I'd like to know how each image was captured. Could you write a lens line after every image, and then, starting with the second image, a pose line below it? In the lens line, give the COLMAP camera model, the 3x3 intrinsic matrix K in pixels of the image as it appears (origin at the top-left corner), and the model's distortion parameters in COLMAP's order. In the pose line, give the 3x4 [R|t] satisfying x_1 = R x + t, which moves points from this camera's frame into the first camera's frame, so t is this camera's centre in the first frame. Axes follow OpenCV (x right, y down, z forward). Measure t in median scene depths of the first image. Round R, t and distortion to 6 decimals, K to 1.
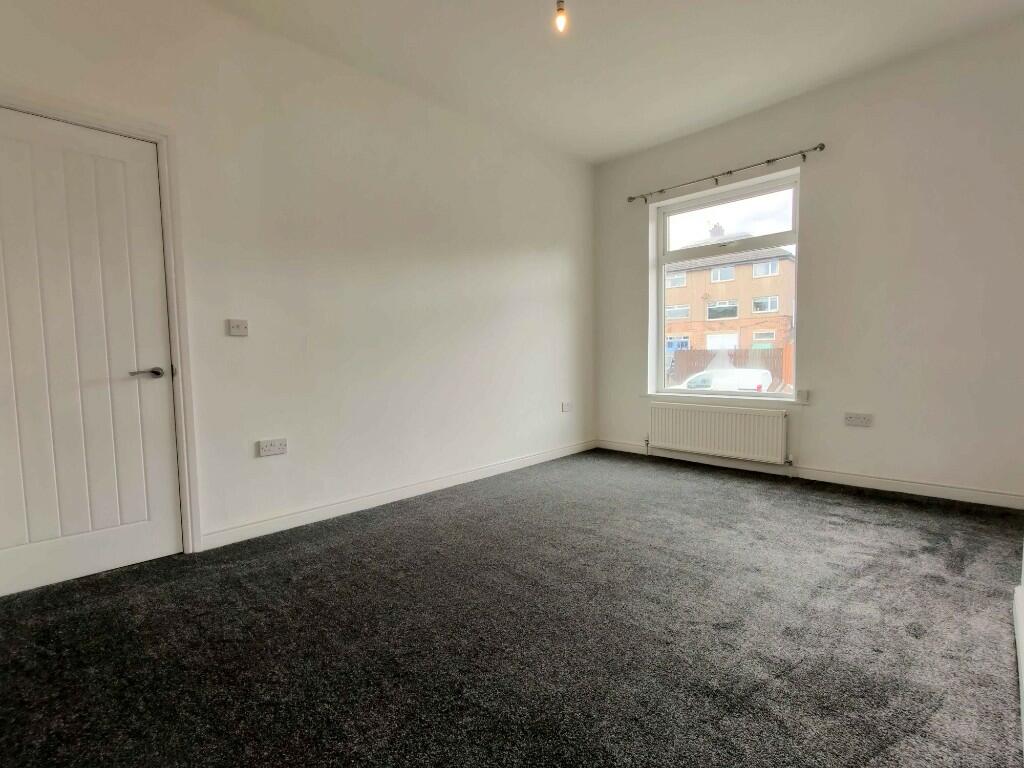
lens RADIAL K [[460.0, 0, 512.0], [0, 460.0, 384.0], [0, 0, 1]] dist [0.013486, -0.000044]
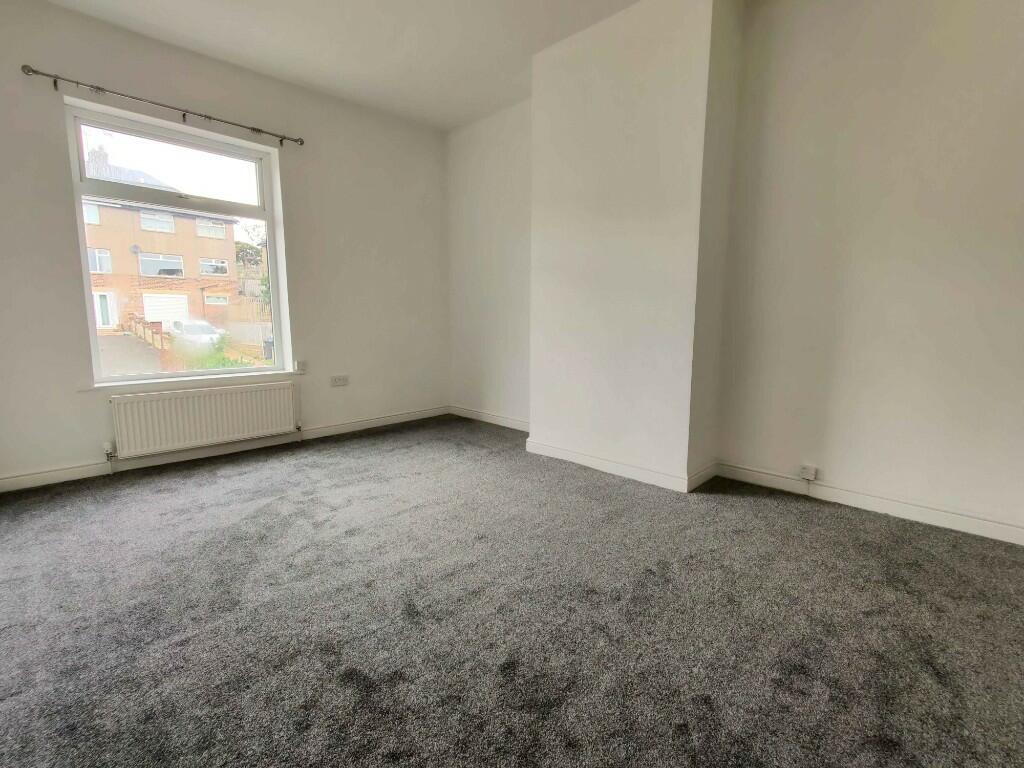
lens RADIAL K [[469.4, 0, 512.0], [0, 469.4, 384.0], [0, 0, 1]] dist [-0.010345, -0.000440]
pose [[0.012462, -0.111569, 0.993679, -0.455138], [0.062330, 0.991910, 0.110588, -0.022797], [-0.997978, 0.060558, 0.019316, 0.454507]]
